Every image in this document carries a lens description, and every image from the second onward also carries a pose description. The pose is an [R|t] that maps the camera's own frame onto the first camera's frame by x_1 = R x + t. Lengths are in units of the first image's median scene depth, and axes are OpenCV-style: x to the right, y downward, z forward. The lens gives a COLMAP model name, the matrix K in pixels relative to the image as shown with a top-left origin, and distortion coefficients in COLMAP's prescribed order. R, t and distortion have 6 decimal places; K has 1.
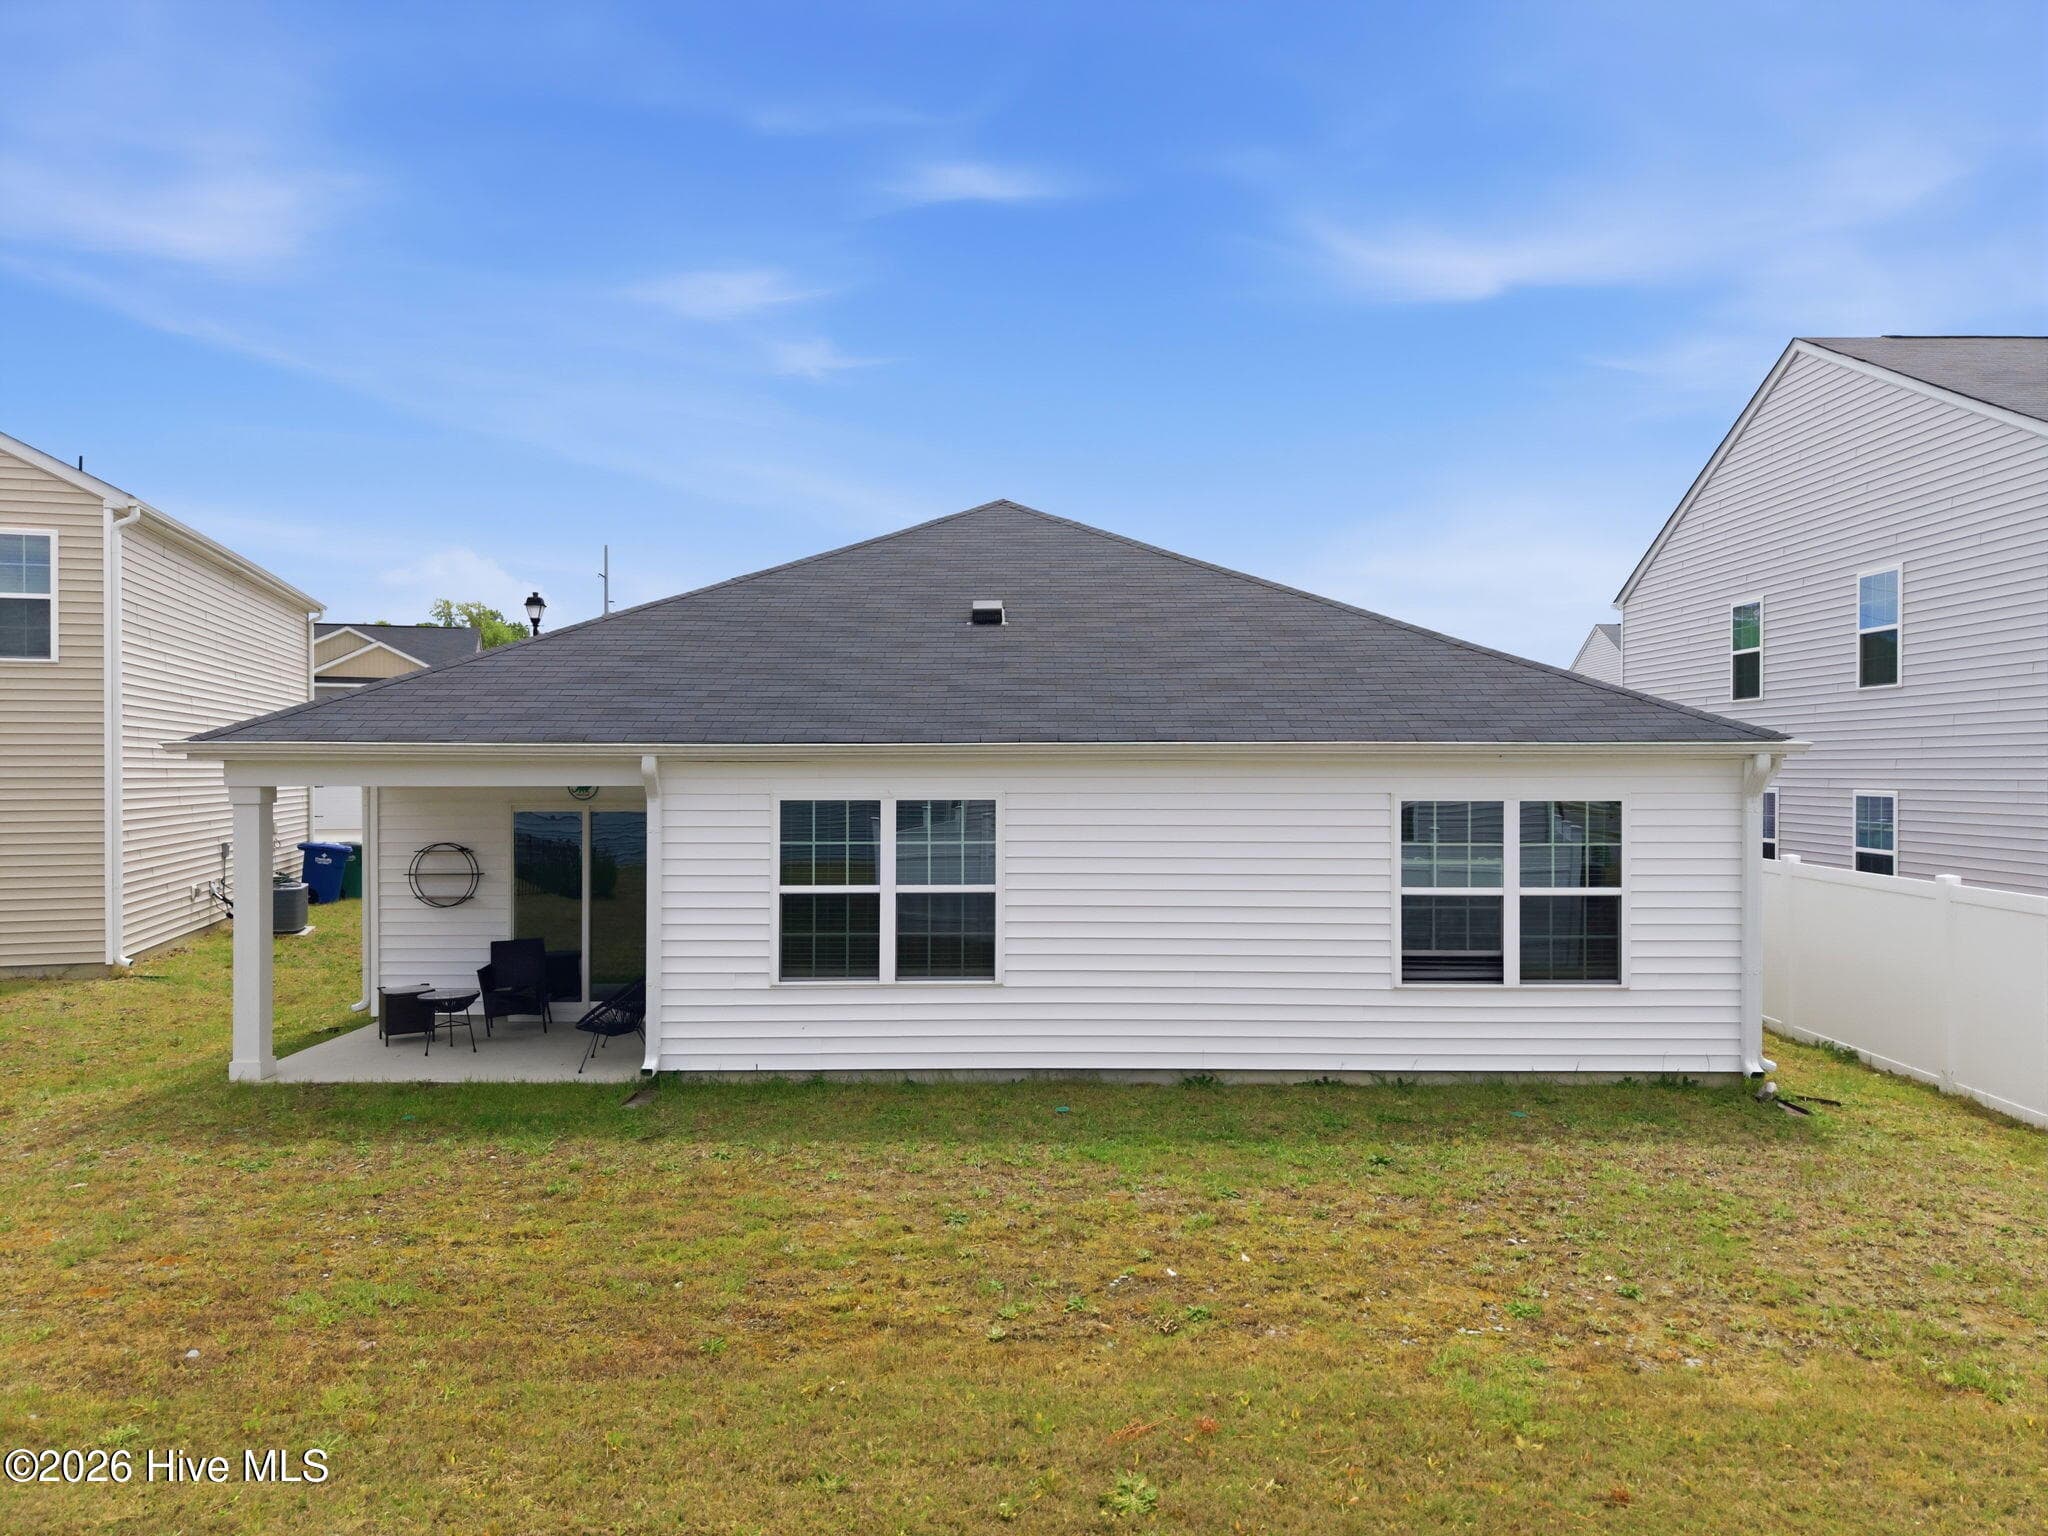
lens RADIAL K [[1373.6, 0, 1021.6], [0, 1373.6, 752.2], [0, 0, 1]] dist [0.048951, -0.050374]
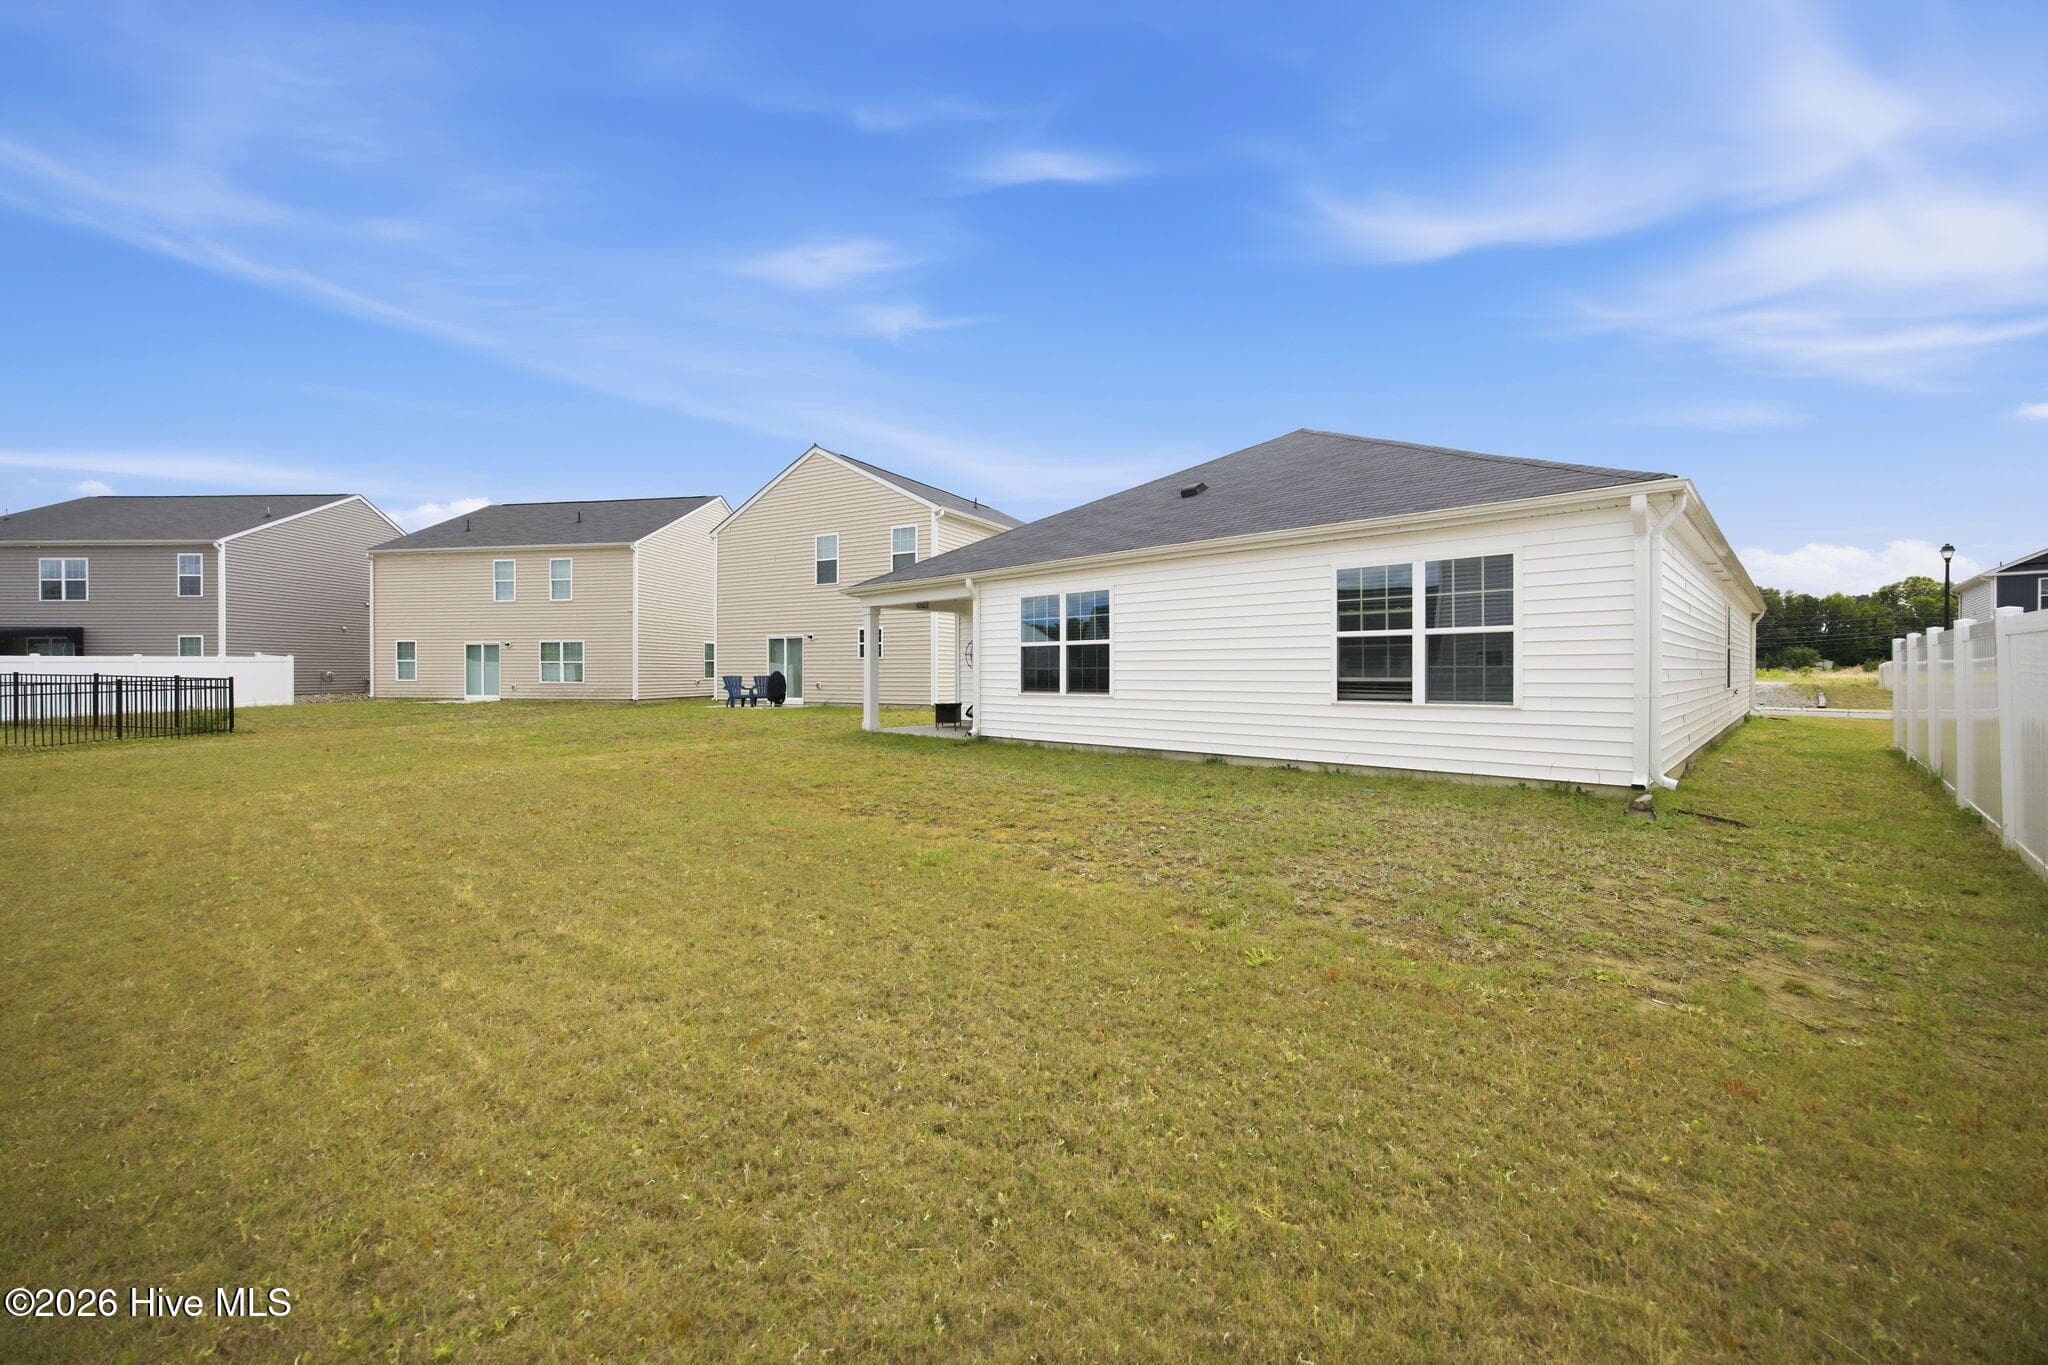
lens RADIAL K [[798.1, 0, 1031.6], [0, 798.1, 663.7], [0, 0, 1]] dist [-0.014762, 0.001657]
pose [[0.719319, -0.006954, -0.694645, 0.609977], [0.008077, 0.999966, -0.001647, 0.128597], [0.694633, -0.004426, 0.719351, 0.209650]]
